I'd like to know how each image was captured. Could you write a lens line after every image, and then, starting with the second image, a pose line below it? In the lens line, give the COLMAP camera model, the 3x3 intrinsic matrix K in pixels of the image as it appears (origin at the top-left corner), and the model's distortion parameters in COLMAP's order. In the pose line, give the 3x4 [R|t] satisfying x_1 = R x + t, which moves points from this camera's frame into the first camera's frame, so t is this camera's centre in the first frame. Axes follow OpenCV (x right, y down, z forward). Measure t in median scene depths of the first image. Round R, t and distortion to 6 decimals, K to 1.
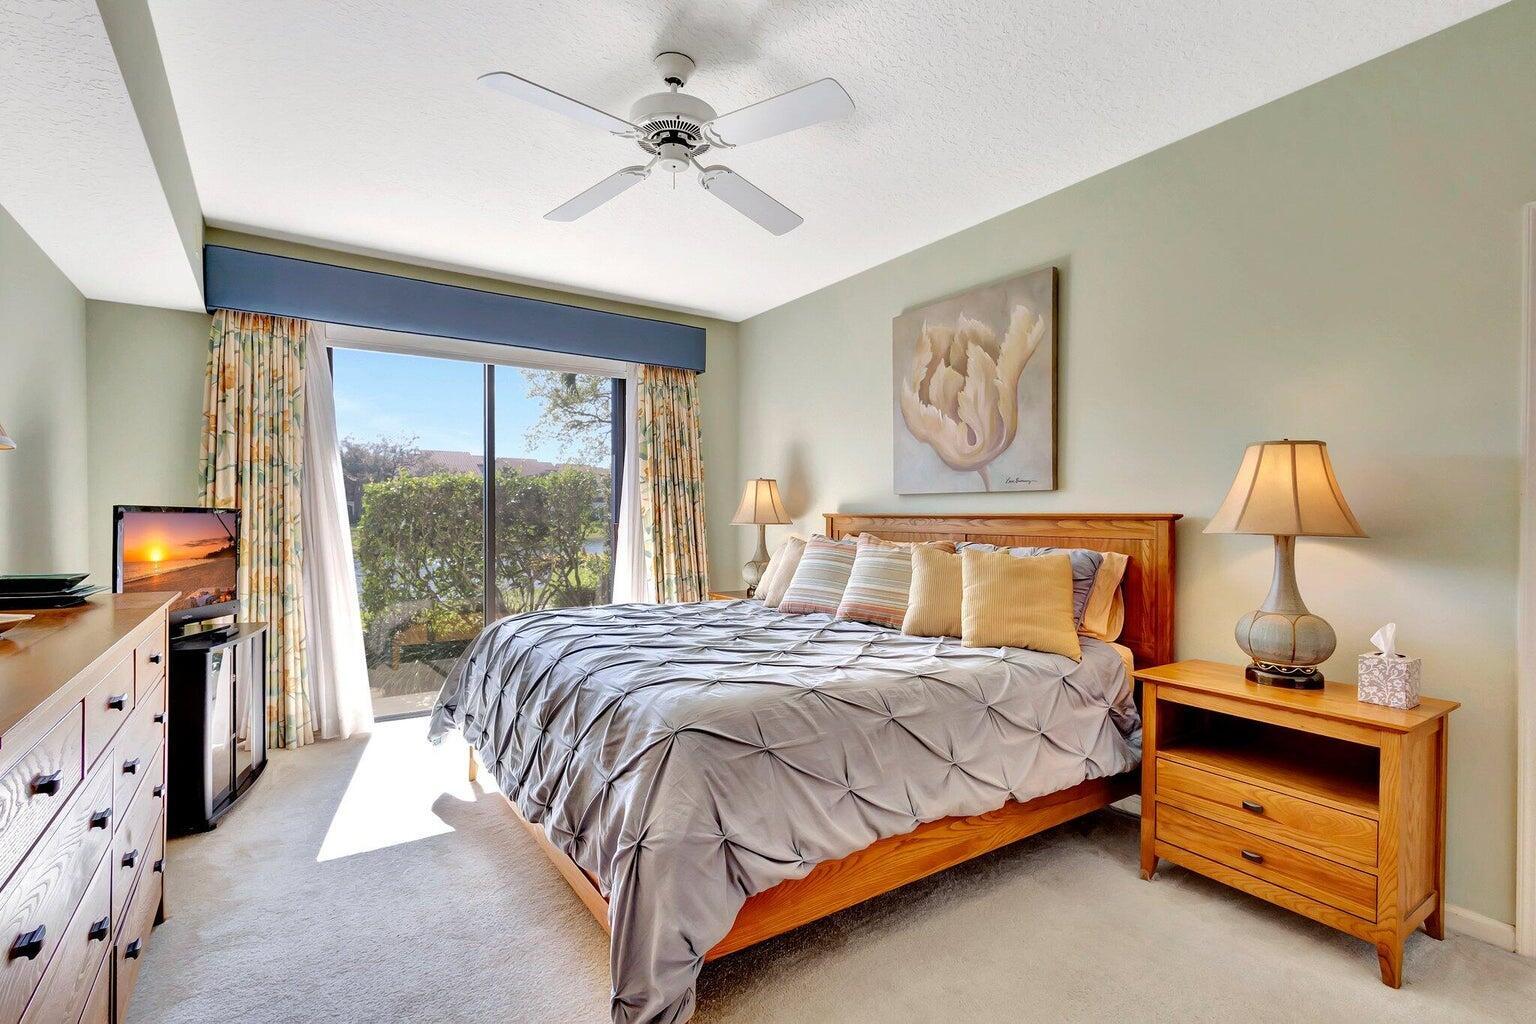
lens RADIAL K [[707.3, 0, 764.0], [0, 707.3, 516.7], [0, 0, 1]] dist [0.003390, 0.000551]
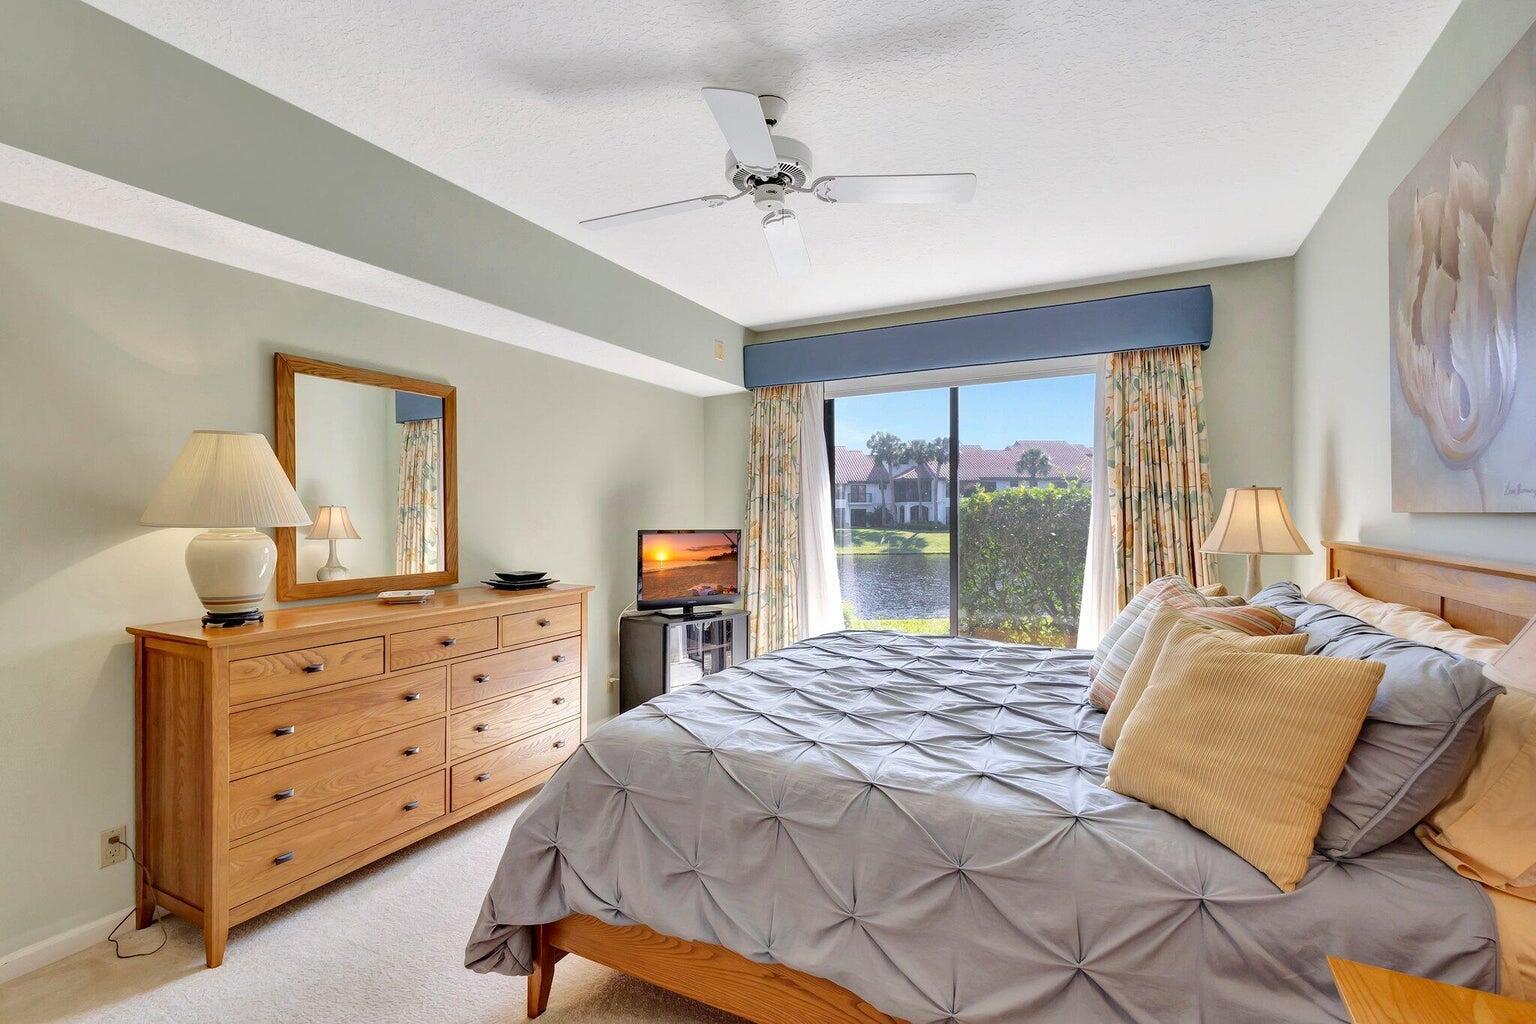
lens RADIAL K [[707.3, 0, 763.7], [0, 707.3, 514.2], [0, 0, 1]] dist [0.003390, 0.000551]
pose [[0.479353, -0.005440, -0.877606, 0.476937], [0.002084, 0.999985, -0.005061, -0.030724], [0.877620, 0.000597, 0.479357, 0.321036]]
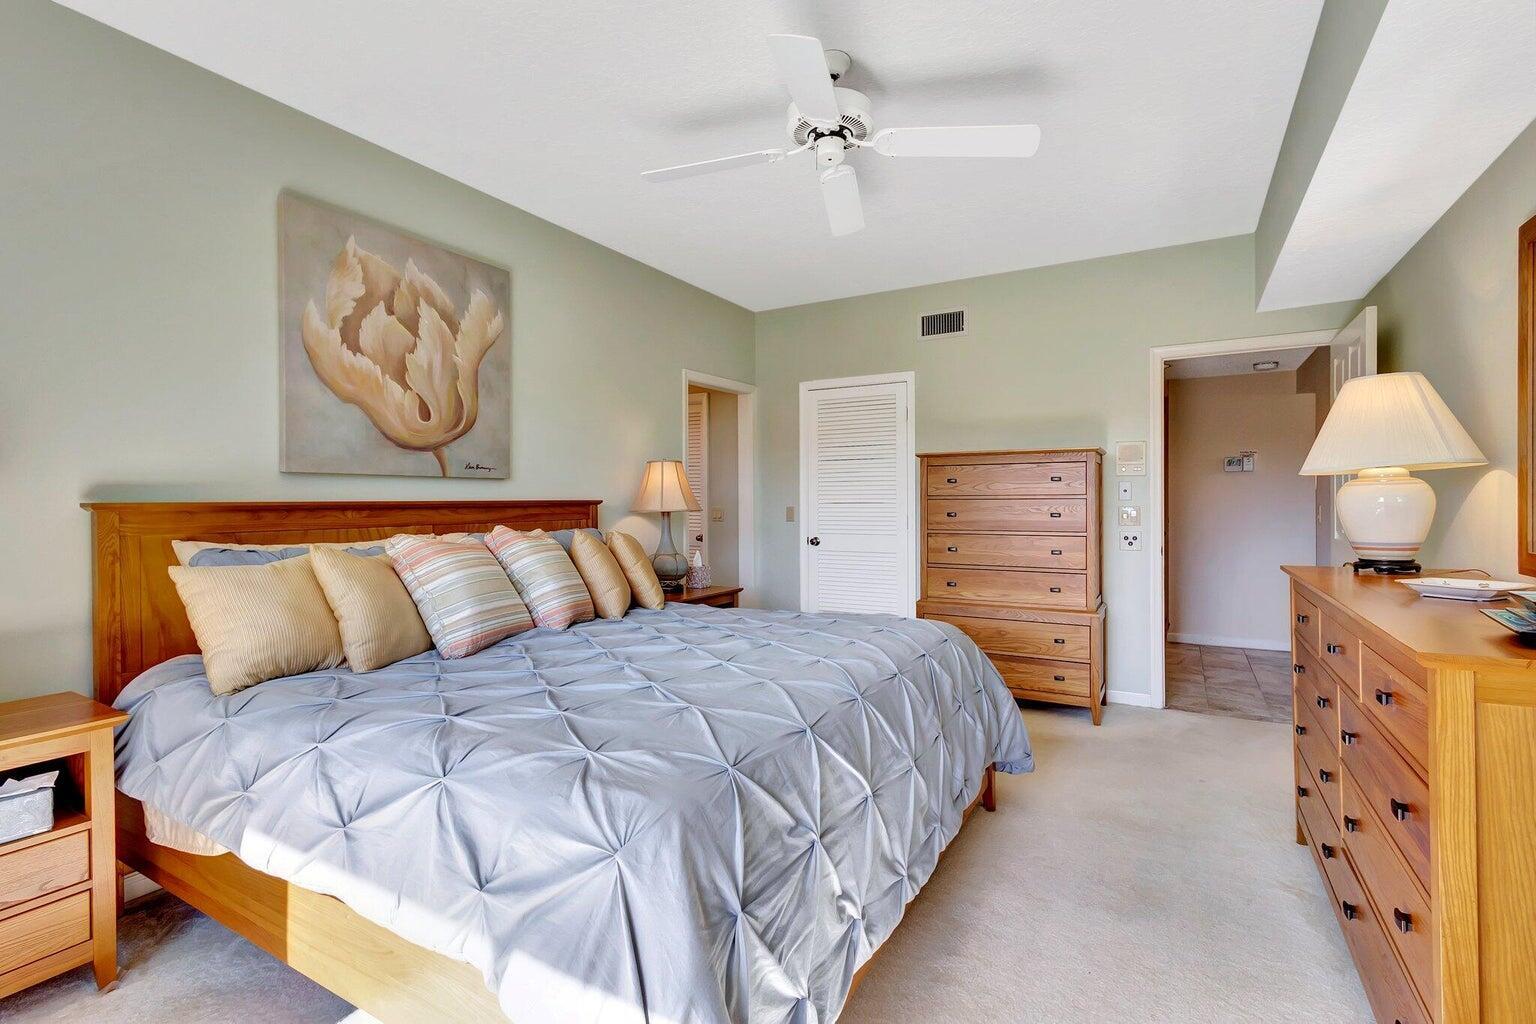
lens RADIAL K [[707.3, 0, 768.5], [0, 707.3, 498.4], [0, 0, 1]] dist [0.003390, 0.000551]
pose [[-0.444310, -0.000122, 0.895873, -0.634608], [0.007673, 0.999963, 0.003942, -0.007606], [-0.895840, 0.008625, -0.444293, 0.974438]]
